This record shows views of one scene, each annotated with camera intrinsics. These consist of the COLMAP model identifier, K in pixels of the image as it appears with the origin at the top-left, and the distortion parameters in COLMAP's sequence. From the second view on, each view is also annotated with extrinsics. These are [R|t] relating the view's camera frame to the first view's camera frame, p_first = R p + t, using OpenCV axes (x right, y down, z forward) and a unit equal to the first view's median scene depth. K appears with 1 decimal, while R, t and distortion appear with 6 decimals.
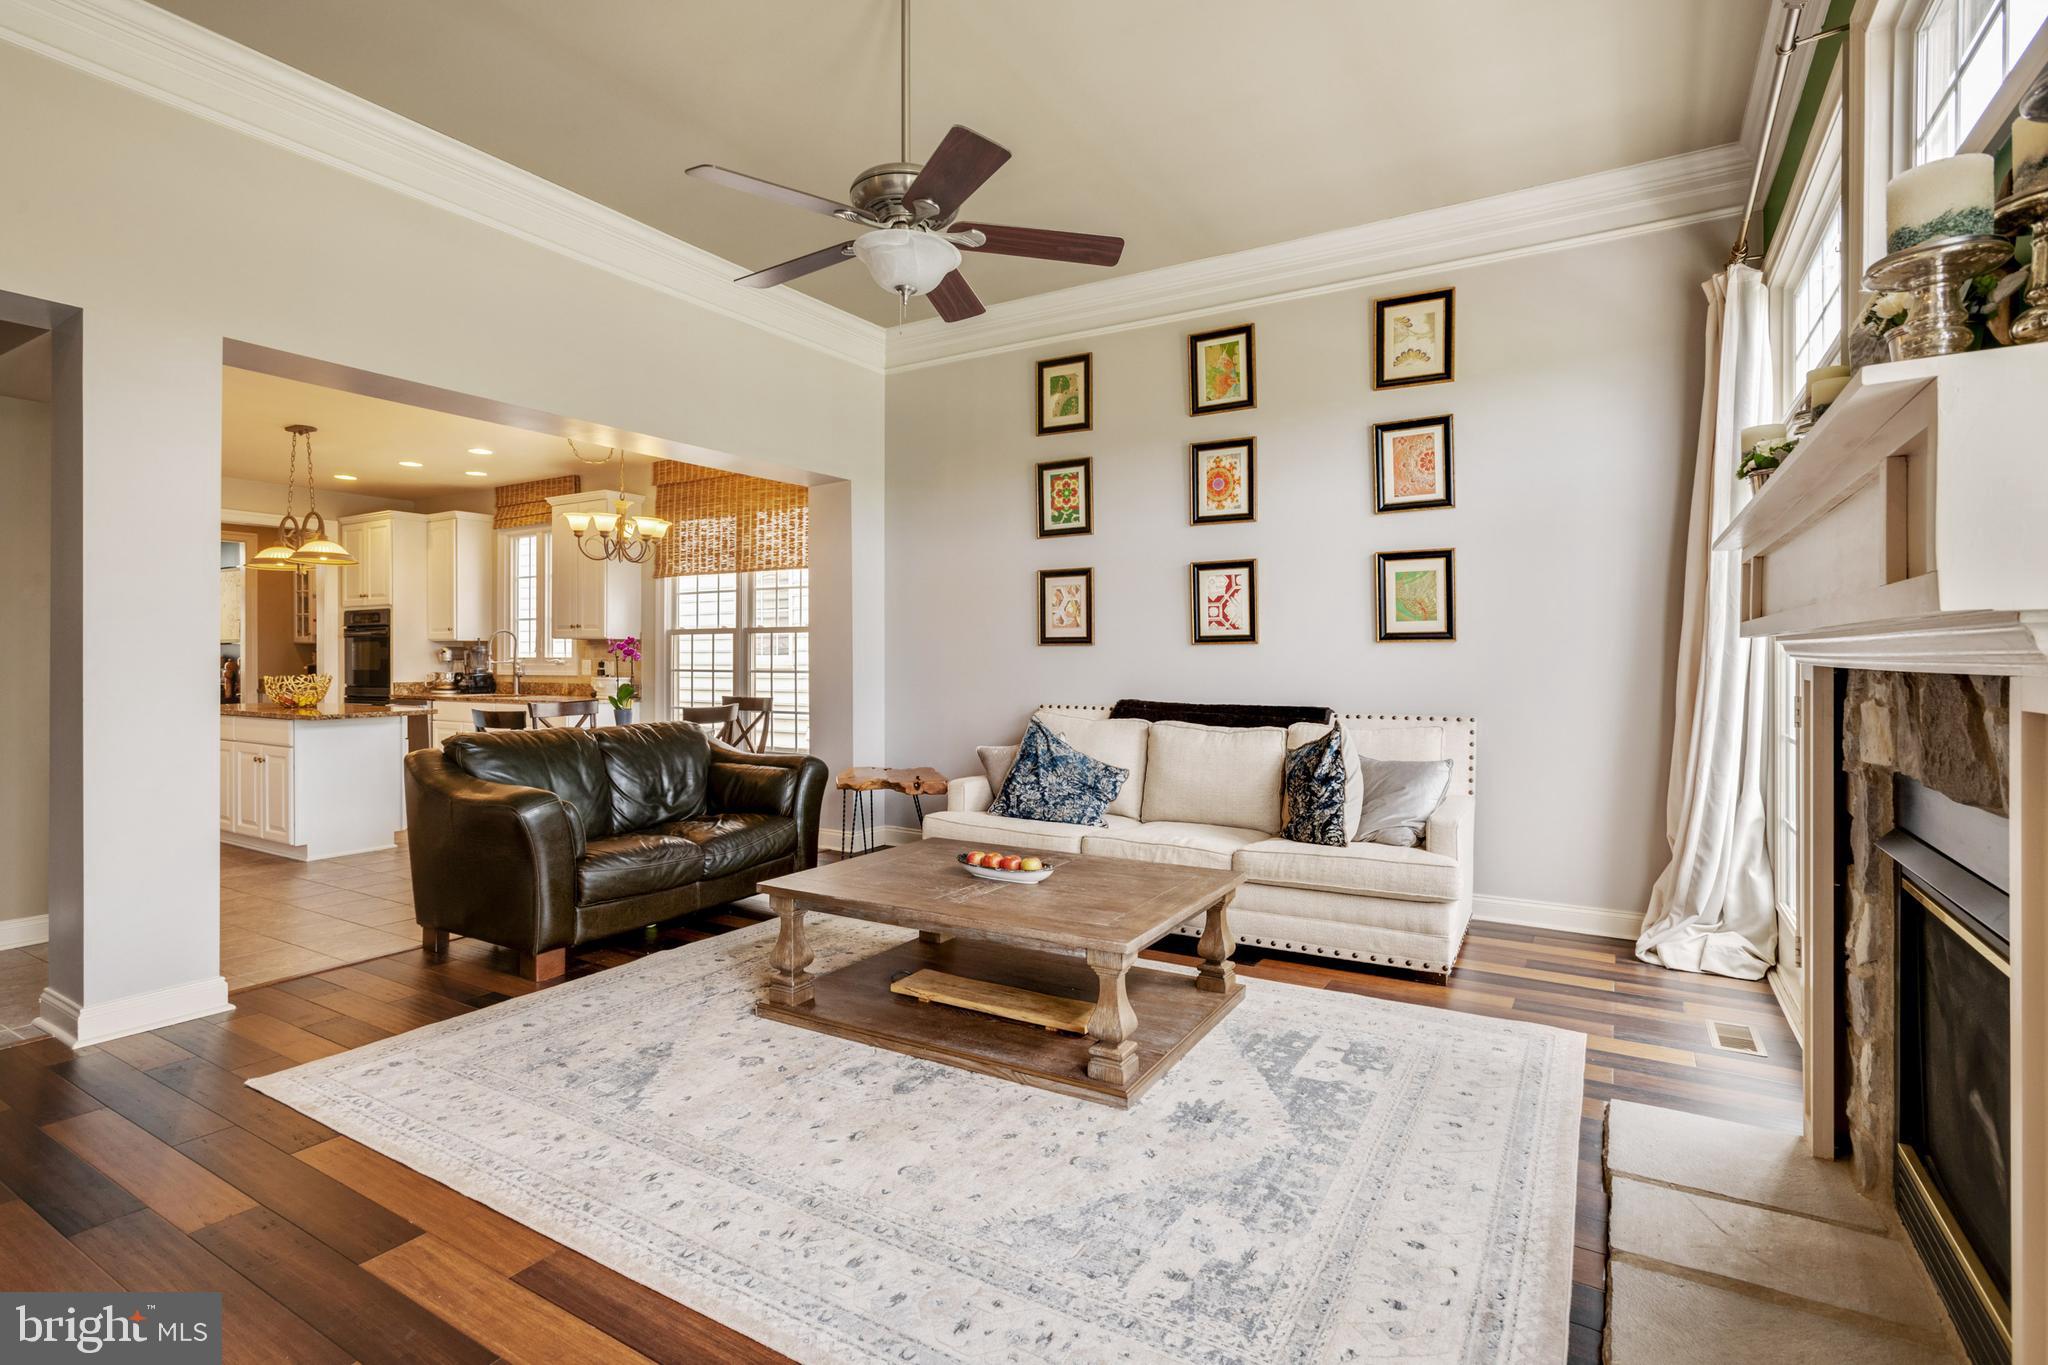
lens RADIAL K [[981.5, 0, 1025.6], [0, 981.5, 661.1], [0, 0, 1]] dist [-0.043551, 0.046519]
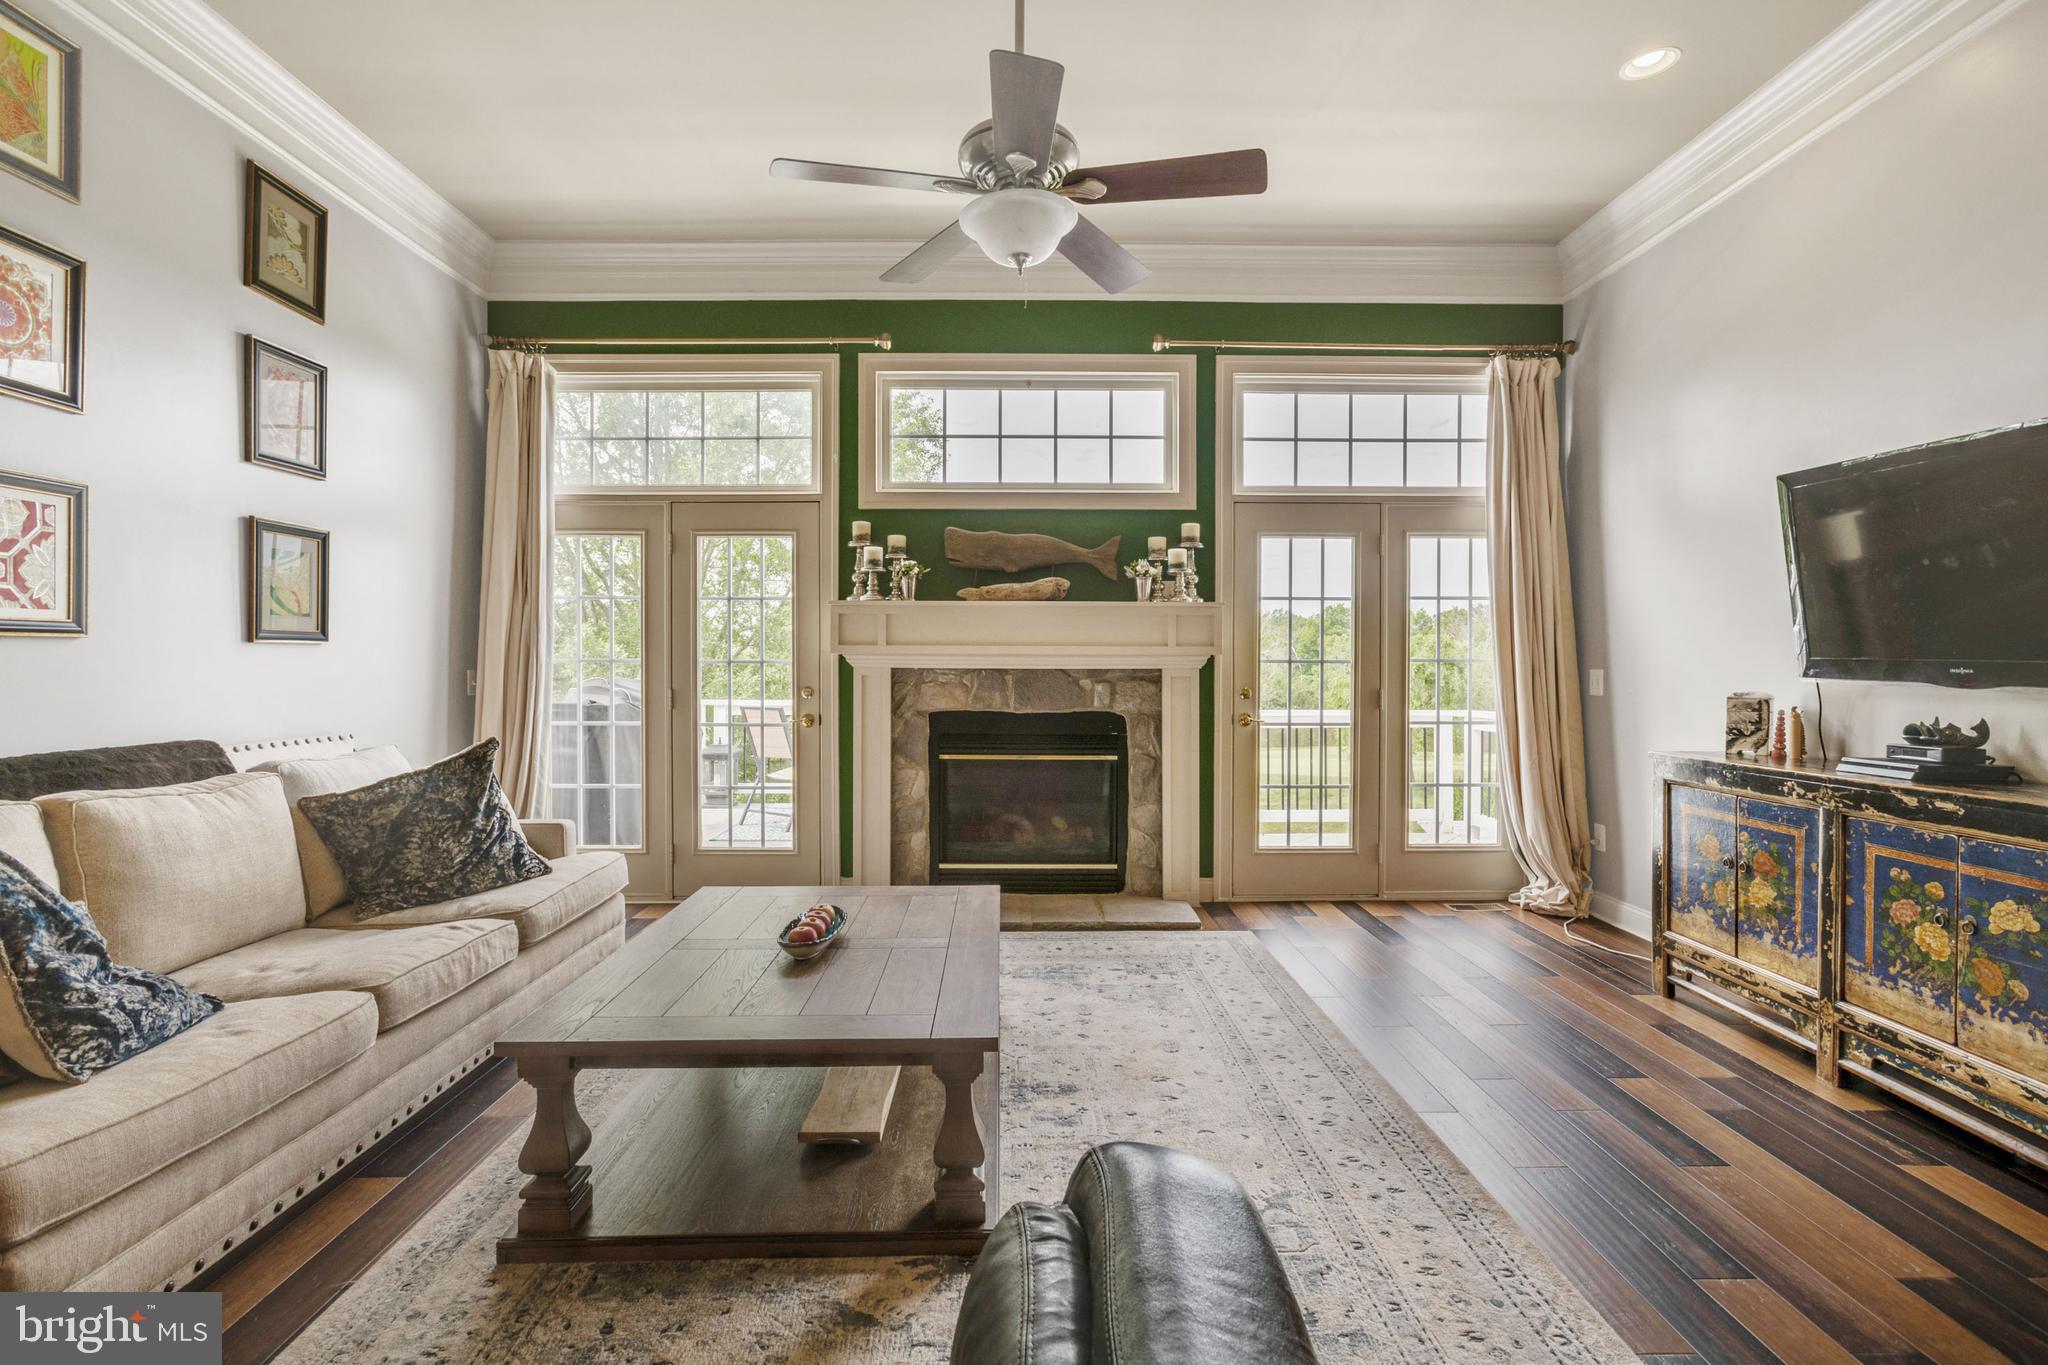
lens RADIAL K [[970.6, 0, 1028.7], [0, 970.6, 676.1], [0, 0, 1]] dist [-0.020592, 0.015087]
pose [[-0.530769, -0.012890, 0.847419, -0.503079], [-0.001176, 0.999895, 0.014473, -0.004127], [-0.847516, 0.006685, -0.530728, 0.825698]]
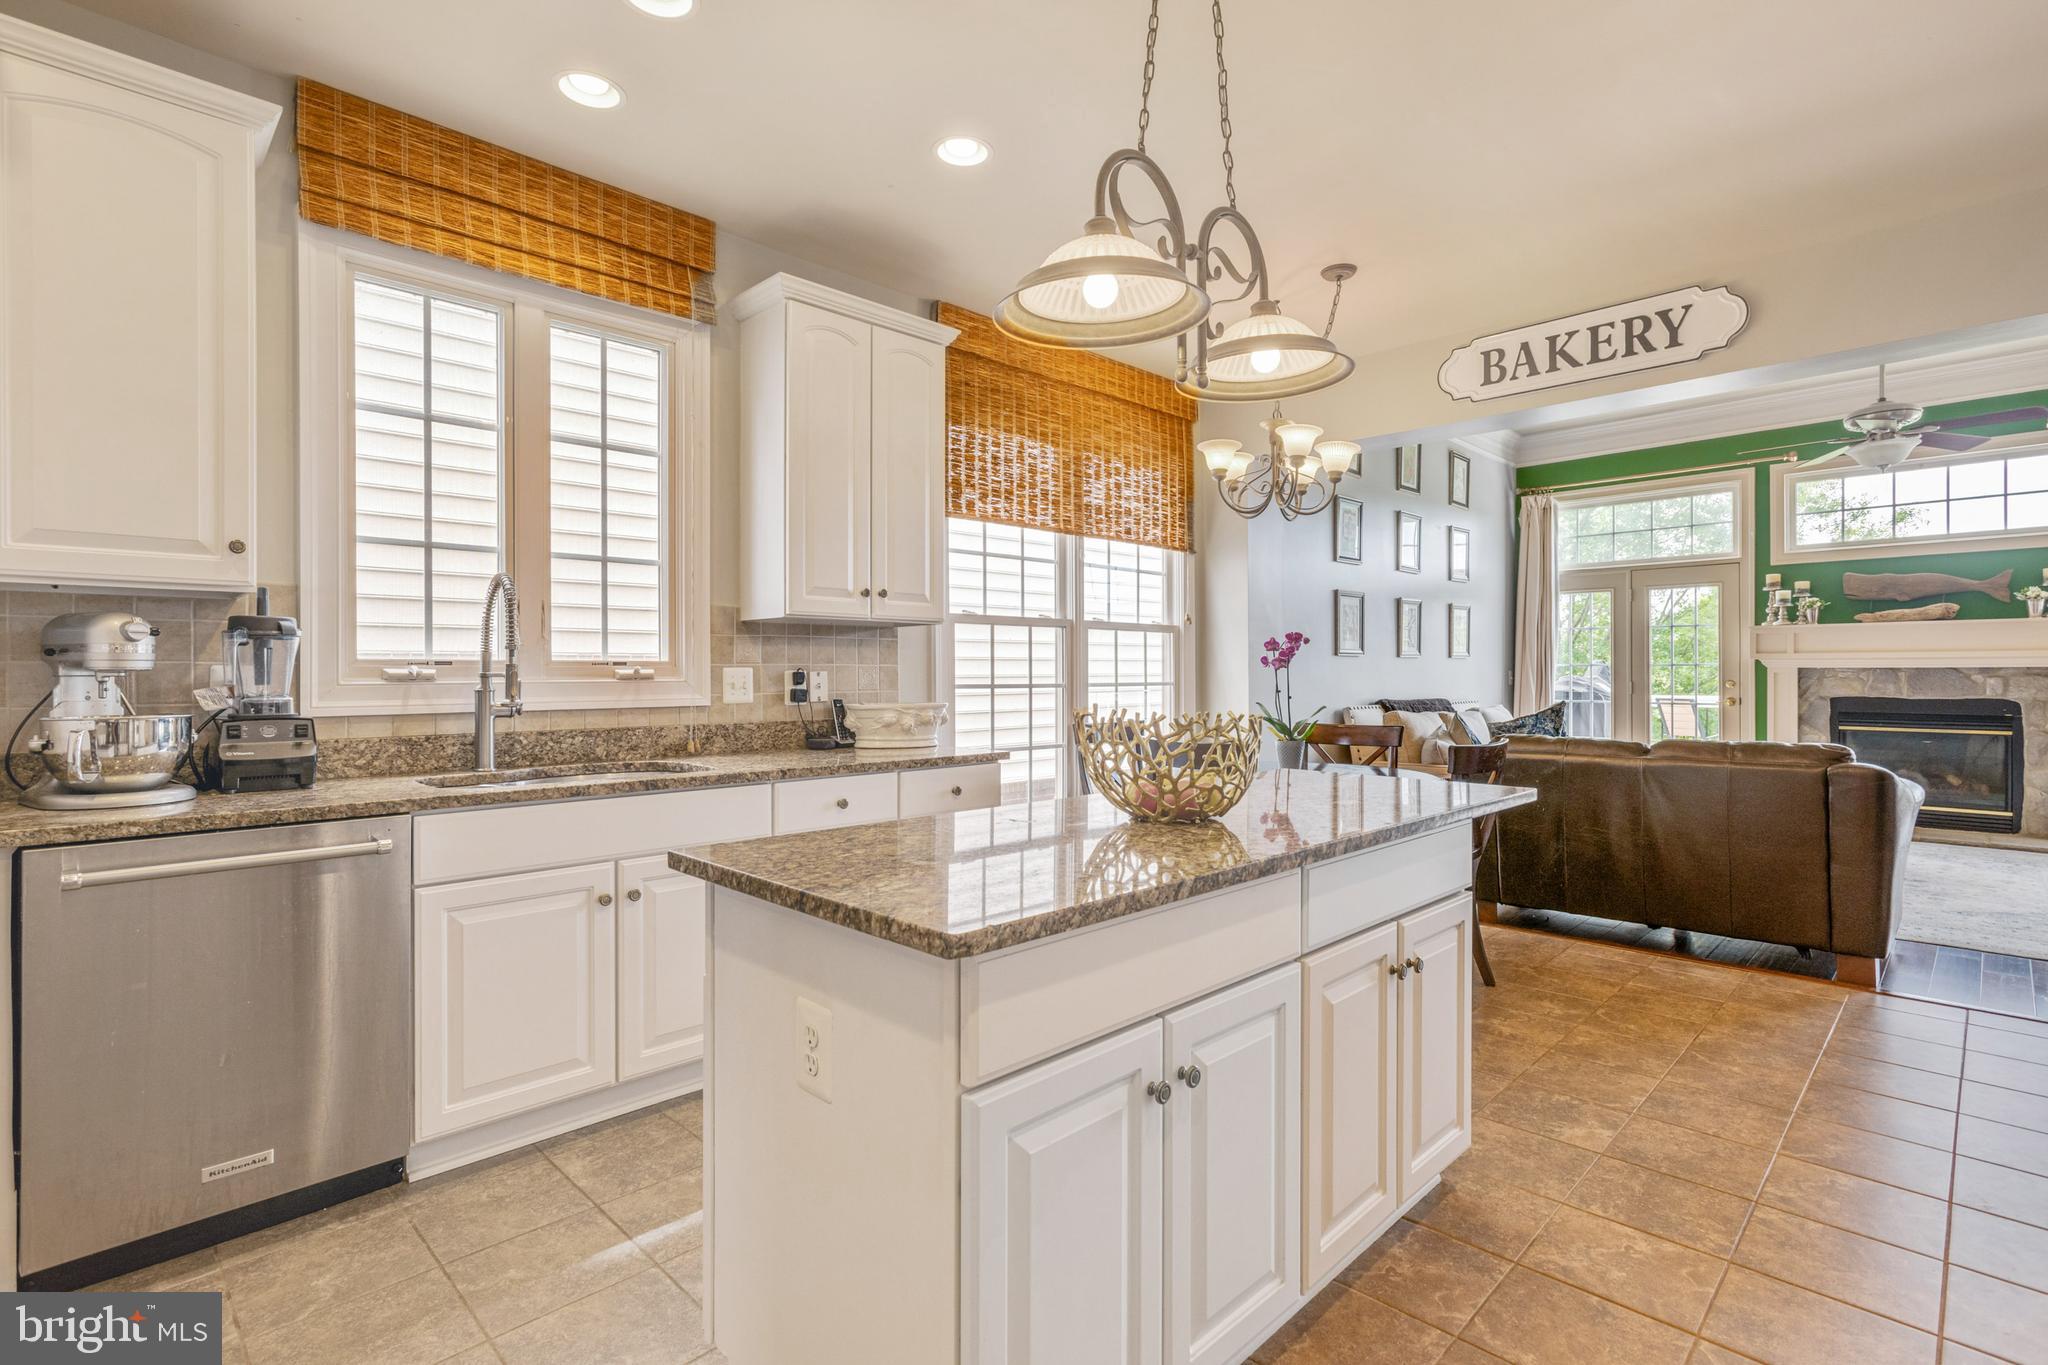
lens RADIAL K [[970.6, 0, 1028.7], [0, 970.6, 676.1], [0, 0, 1]] dist [-0.020592, 0.015087]
pose [[0.240740, -0.005372, 0.970575, -1.294042], [0.005064, 0.999978, 0.004279, 0.002076], [-0.970576, 0.003885, 0.240762, 1.200429]]
